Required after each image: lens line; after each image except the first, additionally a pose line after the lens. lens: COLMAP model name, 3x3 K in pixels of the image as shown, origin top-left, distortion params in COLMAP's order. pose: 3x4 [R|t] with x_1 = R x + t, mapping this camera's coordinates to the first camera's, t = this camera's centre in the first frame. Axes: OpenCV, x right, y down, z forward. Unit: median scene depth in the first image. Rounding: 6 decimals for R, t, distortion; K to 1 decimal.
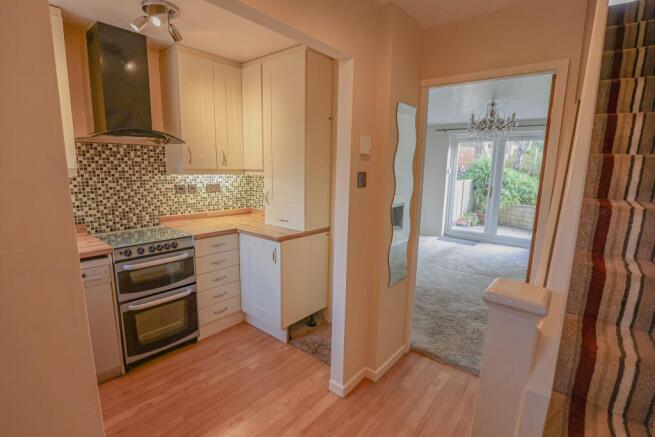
lens RADIAL K [[304.7, 0, 327.5], [0, 304.7, 223.3], [0, 0, 1]] dist [-0.039425, 0.007646]
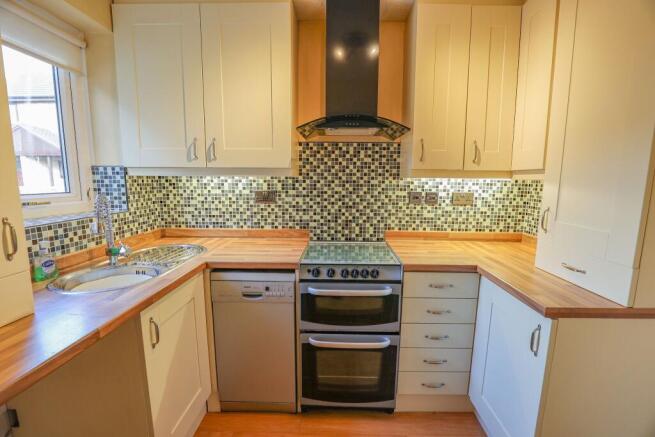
lens RADIAL K [[304.7, 0, 327.5], [0, 304.7, 223.3], [0, 0, 1]] dist [-0.039425, 0.007646]
pose [[0.624046, 0.100230, -0.774932, -0.029611], [-0.137216, 0.990385, 0.017597, -0.037644], [0.769245, 0.095352, 0.631799, 0.398486]]
